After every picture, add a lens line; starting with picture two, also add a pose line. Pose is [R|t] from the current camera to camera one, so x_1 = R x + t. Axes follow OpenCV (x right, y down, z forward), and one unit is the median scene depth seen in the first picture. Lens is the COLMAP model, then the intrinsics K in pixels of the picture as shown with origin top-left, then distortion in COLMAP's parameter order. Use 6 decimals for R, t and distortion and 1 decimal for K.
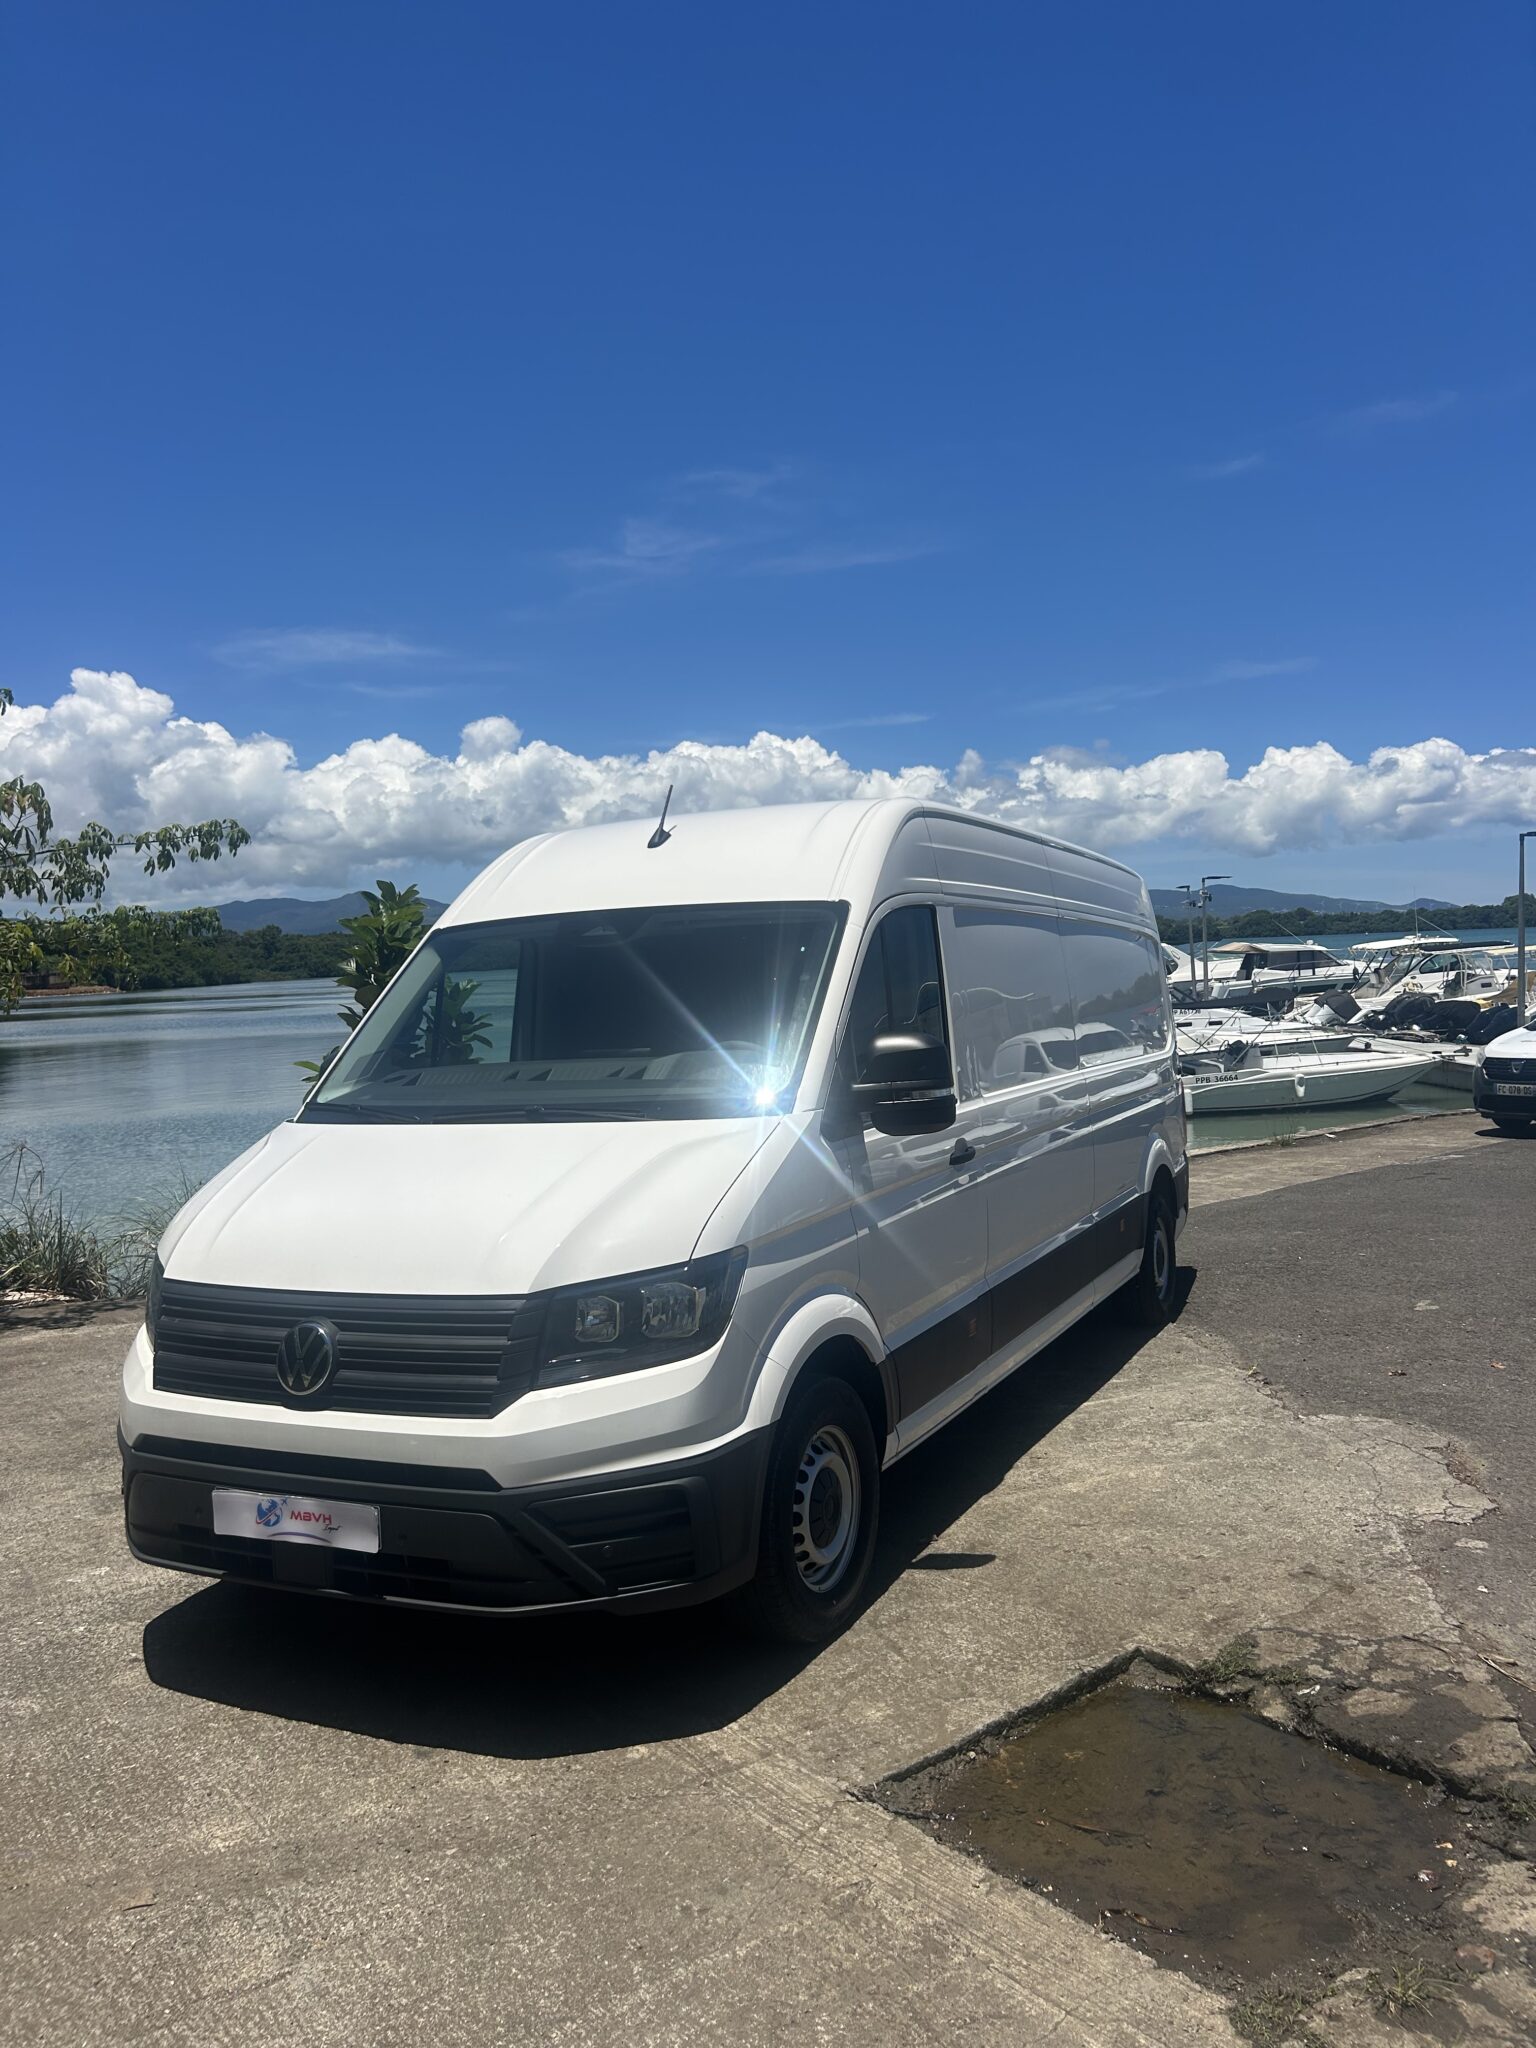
lens RADIAL K [[1555.2, 0, 769.9], [0, 1555.2, 1008.5], [0, 0, 1]] dist [0.045976, -0.054018]
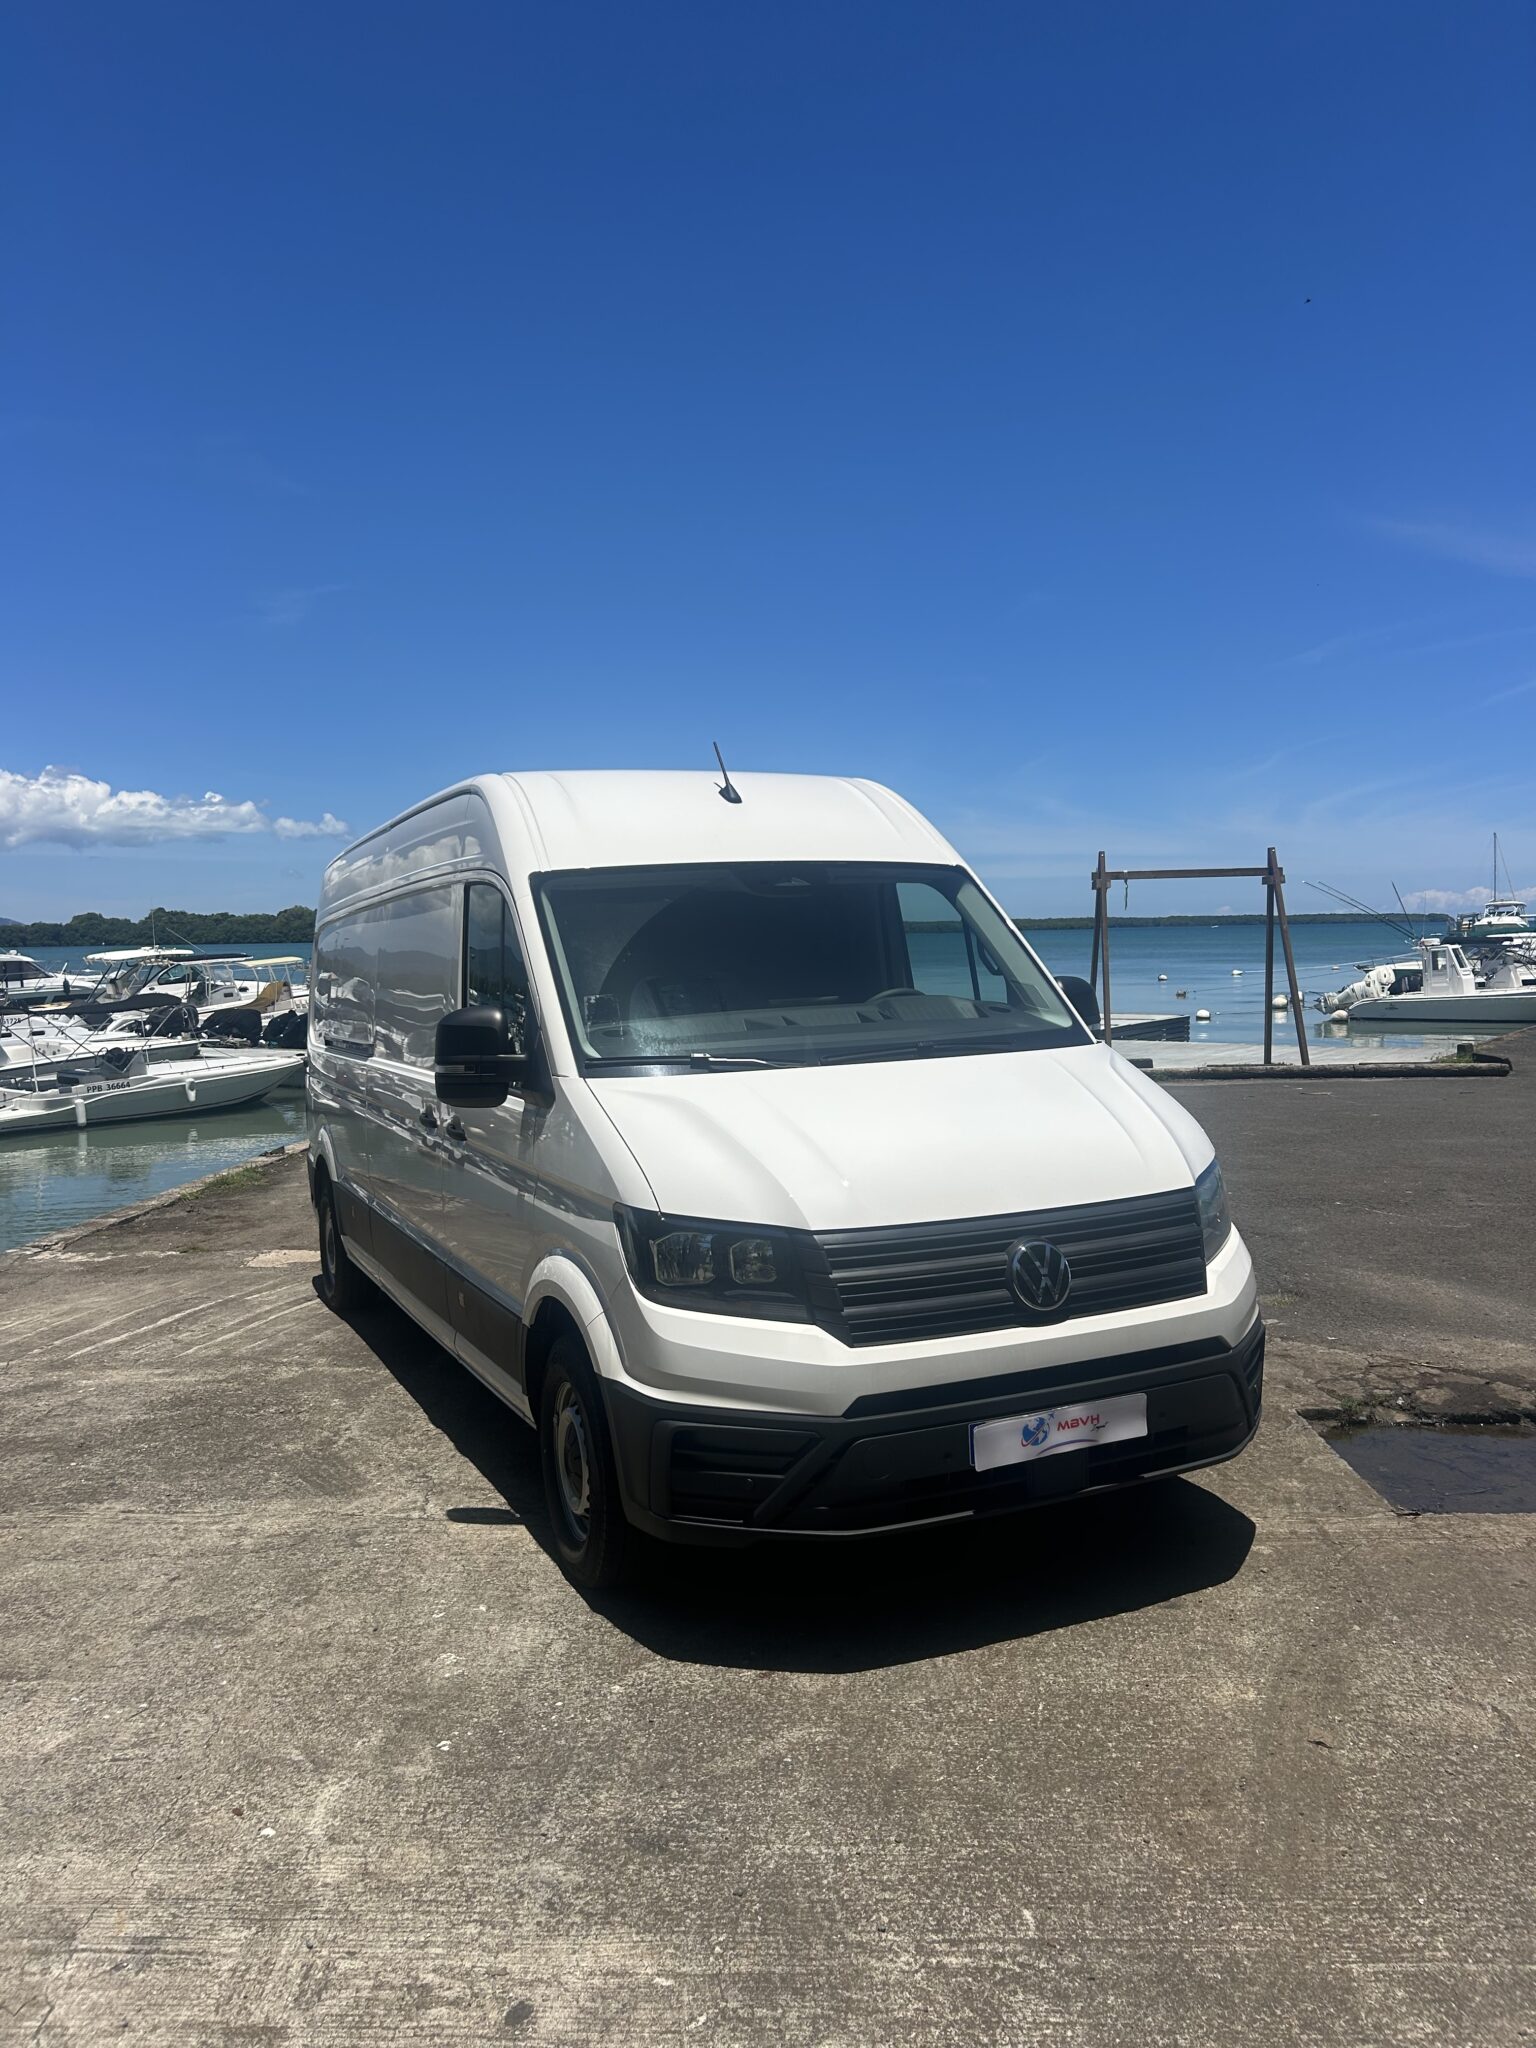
lens RADIAL K [[1555.2, 0, 774.3], [0, 1555.2, 1022.1], [0, 0, 1]] dist [0.045976, -0.054018]
pose [[0.648346, -0.015384, 0.761190, -1.171915], [0.017813, 0.999829, 0.005035, 0.048547], [-0.761137, 0.010295, 0.648509, 0.463483]]
